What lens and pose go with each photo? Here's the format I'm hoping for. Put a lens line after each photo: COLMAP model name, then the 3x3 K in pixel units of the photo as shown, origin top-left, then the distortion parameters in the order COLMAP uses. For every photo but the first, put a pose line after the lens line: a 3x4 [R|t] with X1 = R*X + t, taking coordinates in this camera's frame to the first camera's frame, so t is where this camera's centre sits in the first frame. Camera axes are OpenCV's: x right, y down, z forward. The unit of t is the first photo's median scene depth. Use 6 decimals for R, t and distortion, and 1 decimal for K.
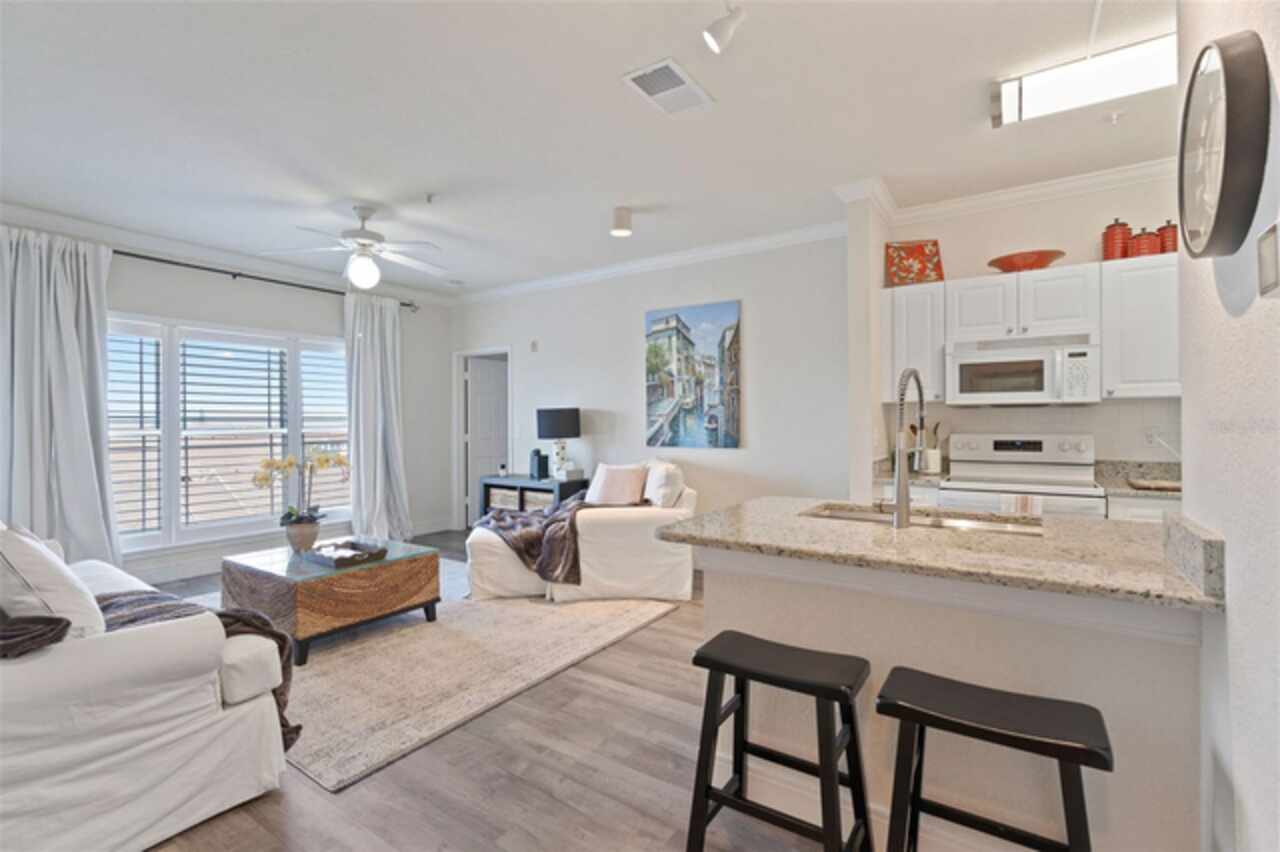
lens RADIAL K [[581.0, 0, 639.4], [0, 581.0, 424.6], [0, 0, 1]] dist [-0.009737, 0.003583]
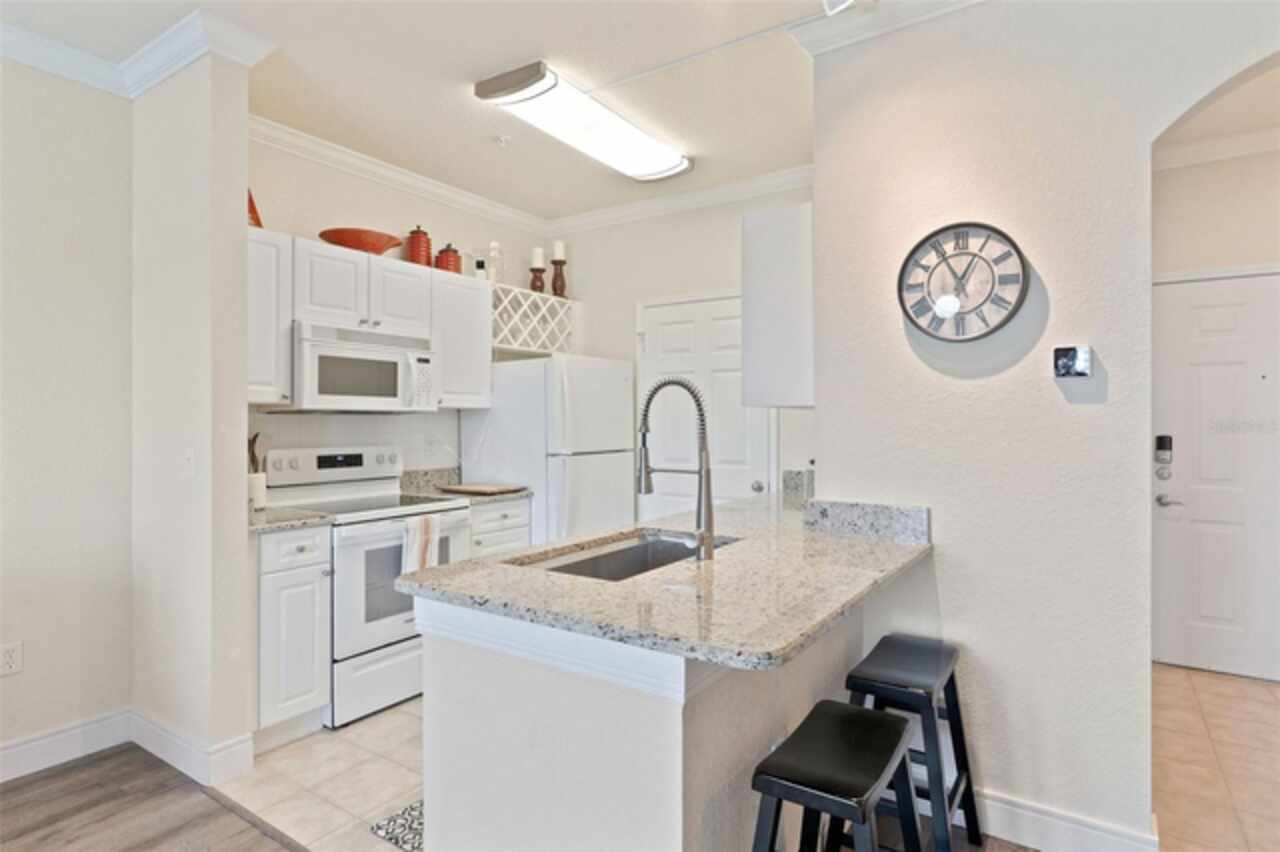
lens RADIAL K [[662.5, 0, 627.0], [0, 662.5, 425.2], [0, 0, 1]] dist [-0.000027, 0.000205]
pose [[-0.002819, -0.000126, 0.999996, -0.304945], [0.004529, 0.999990, 0.000139, -0.013486], [-0.999986, 0.004530, -0.002819, 0.637562]]
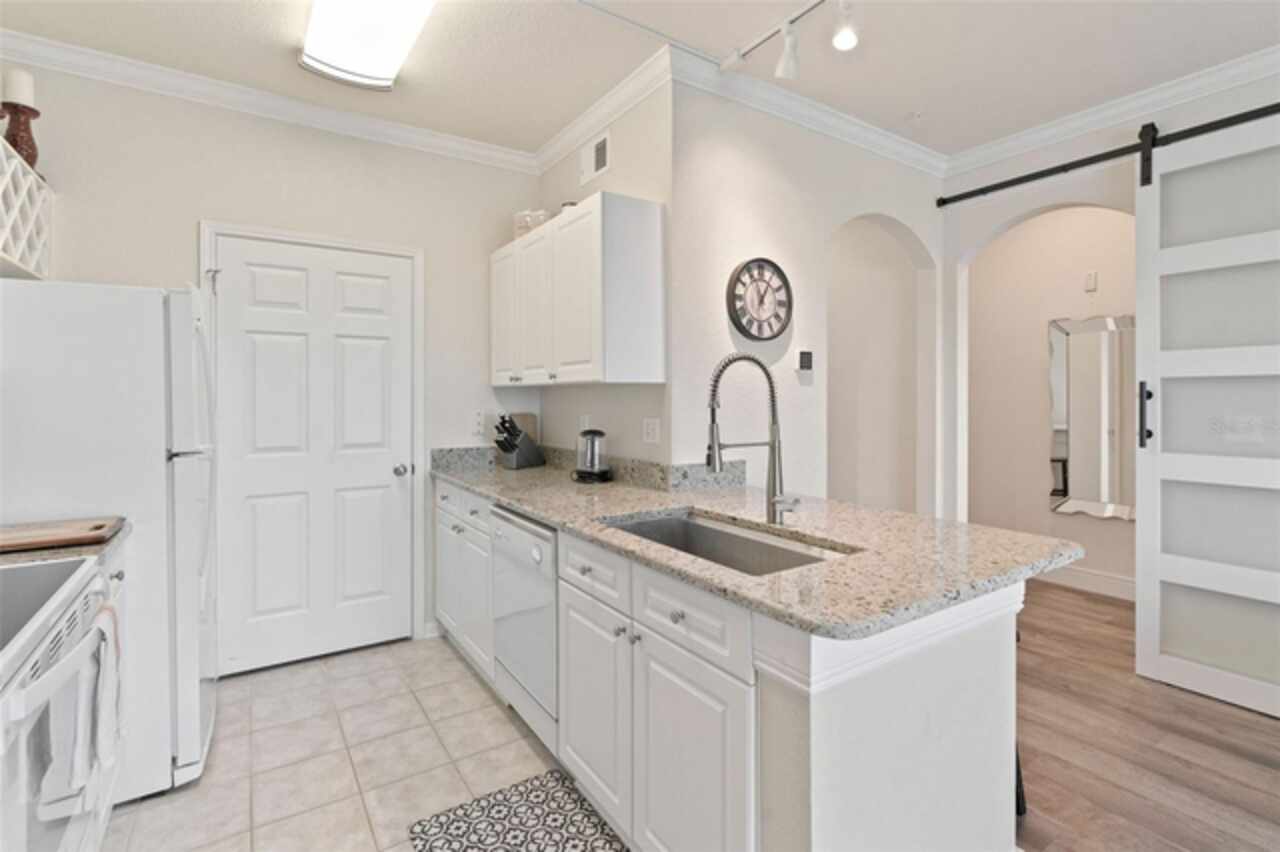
lens RADIAL K [[581.0, 0, 635.4], [0, 581.0, 401.9], [0, 0, 1]] dist [-0.009737, 0.003583]
pose [[-0.920896, 0.003937, 0.389788, 0.164623], [0.008607, 0.999911, 0.010235, -0.017795], [-0.389713, 0.012780, -0.920848, 1.108284]]
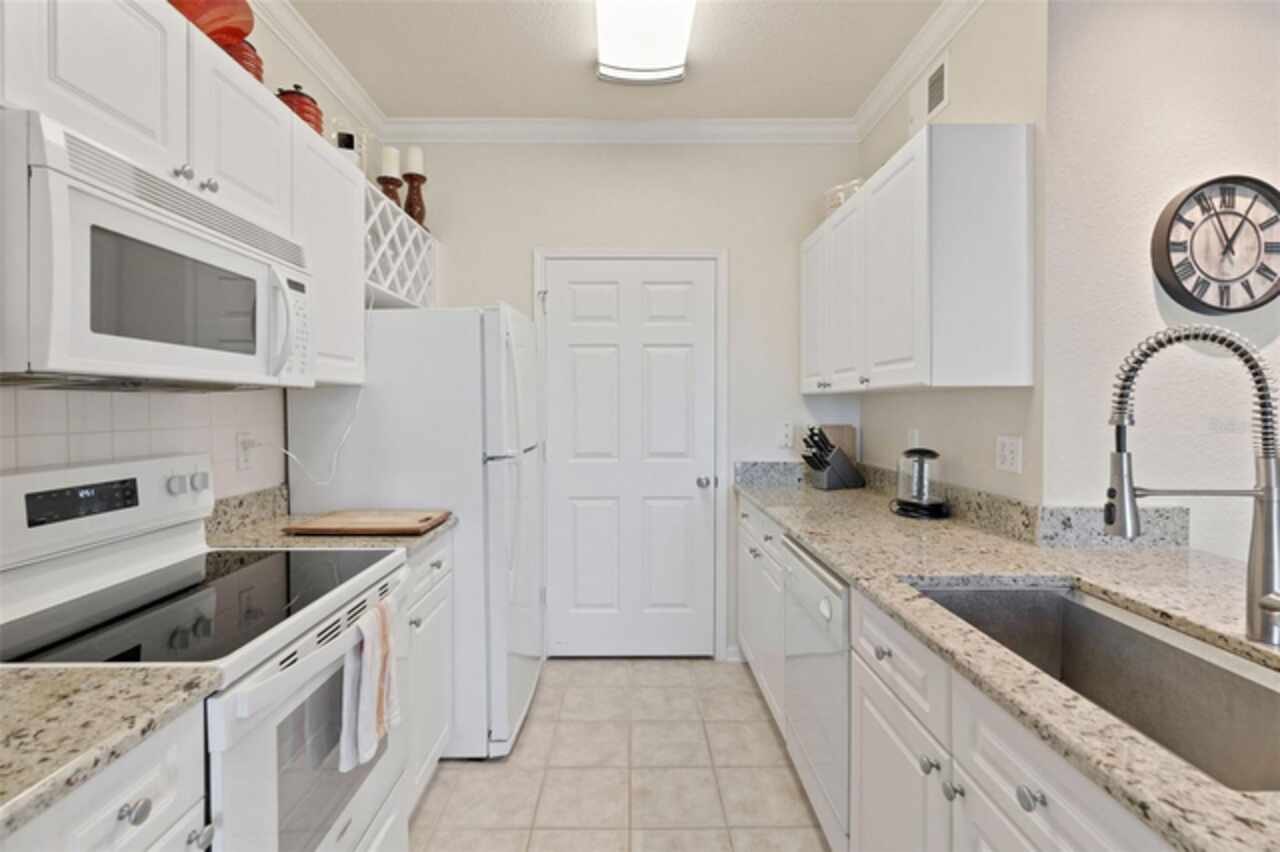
lens RADIAL K [[581.0, 0, 634.8], [0, 581.0, 414.5], [0, 0, 1]] dist [-0.009737, 0.003583]
pose [[-0.563964, -0.005268, 0.825783, 0.195893], [0.007558, 0.999905, 0.011541, -0.017305], [-0.825765, 0.012750, -0.563870, 0.986692]]
